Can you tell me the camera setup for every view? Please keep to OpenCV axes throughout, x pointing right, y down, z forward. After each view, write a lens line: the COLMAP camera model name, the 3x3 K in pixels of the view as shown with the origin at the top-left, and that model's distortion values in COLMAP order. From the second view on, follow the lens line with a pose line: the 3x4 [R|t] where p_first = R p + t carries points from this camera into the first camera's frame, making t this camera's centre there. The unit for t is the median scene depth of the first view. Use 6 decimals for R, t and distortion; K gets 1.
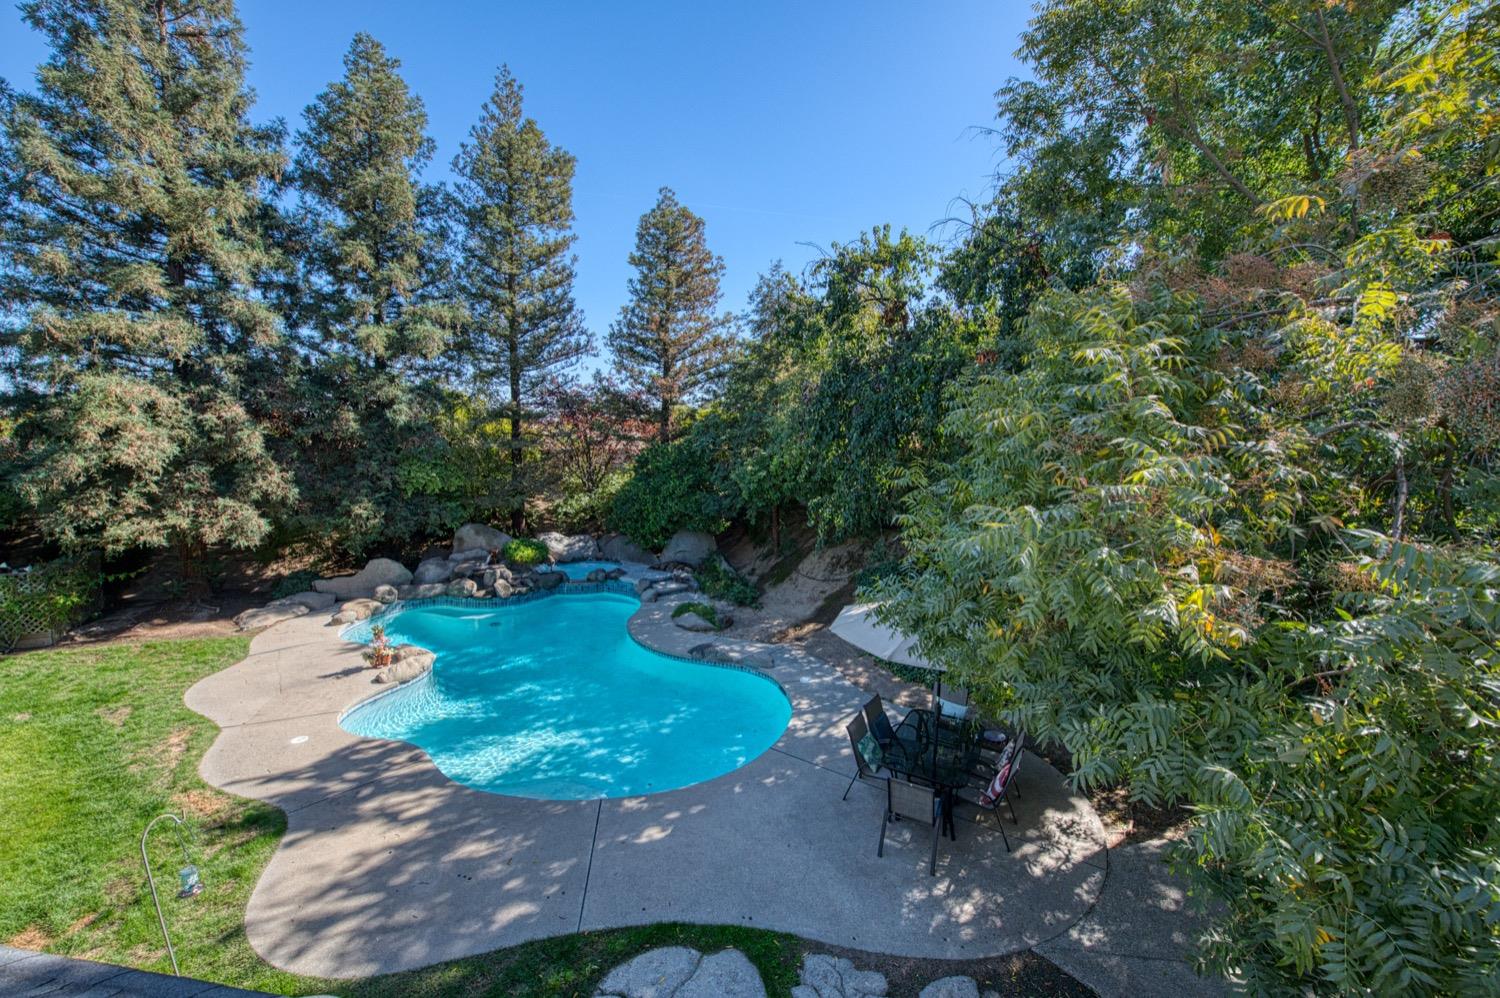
lens RADIAL K [[595.5, 0, 751.6], [0, 595.5, 496.6], [0, 0, 1]] dist [-0.024063, -0.000814]
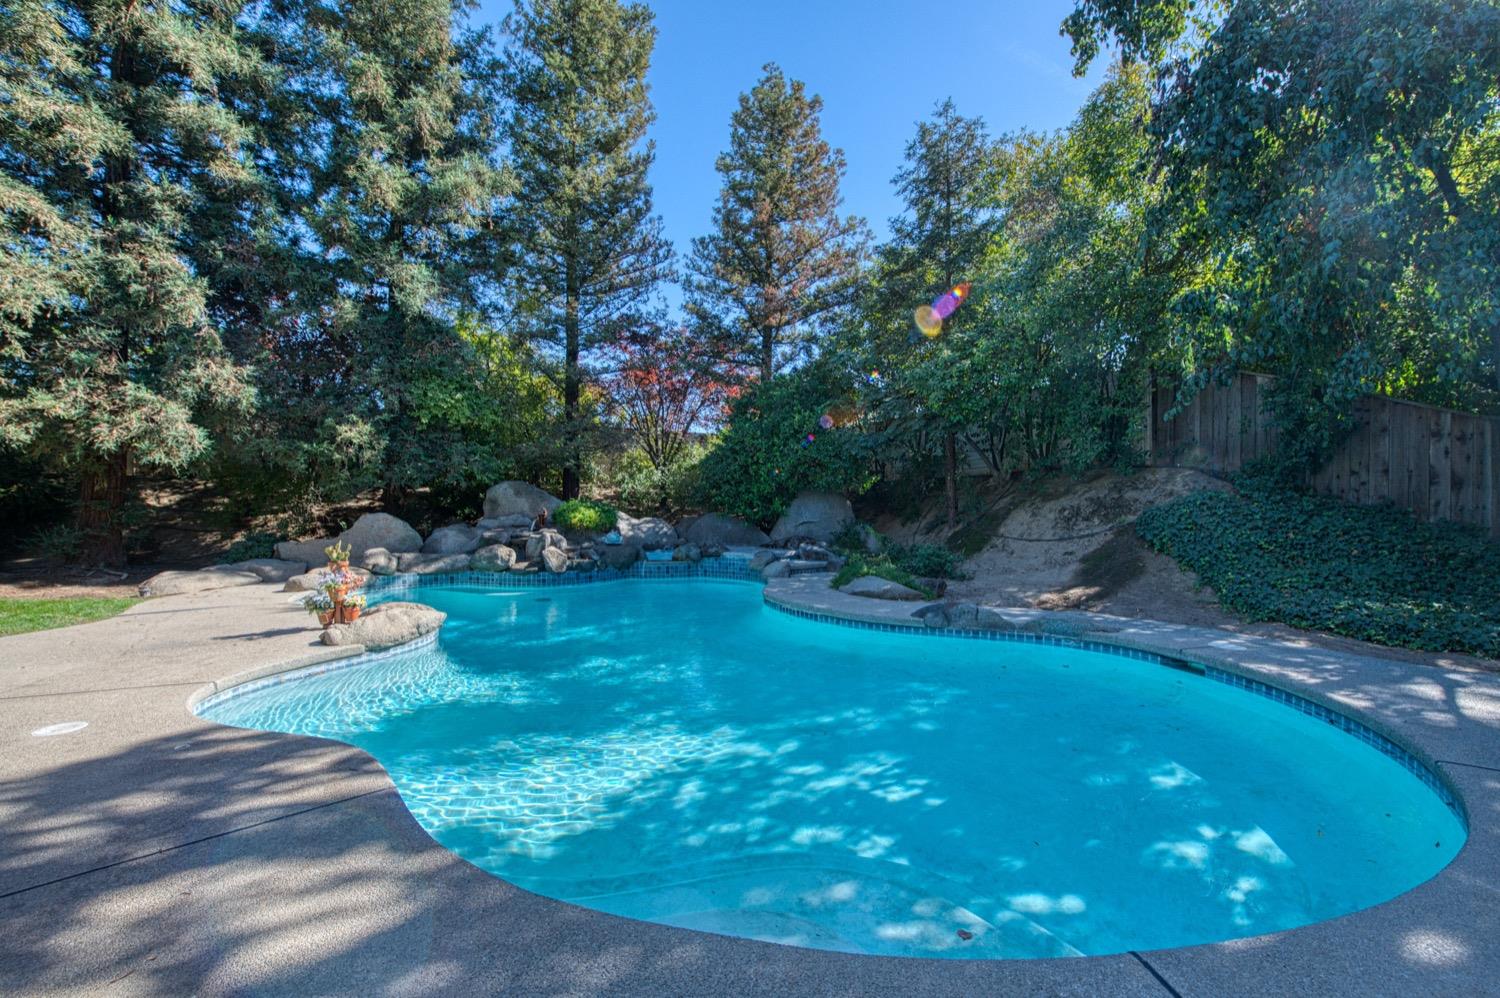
lens RADIAL K [[595.5, 0, 739.9], [0, 595.5, 514.6], [0, 0, 1]] dist [-0.024063, -0.000814]
pose [[0.998137, -0.010072, -0.060174, -0.196821], [0.004117, 0.995150, -0.098281, 0.193563], [0.060872, 0.097850, 0.993338, 0.398017]]
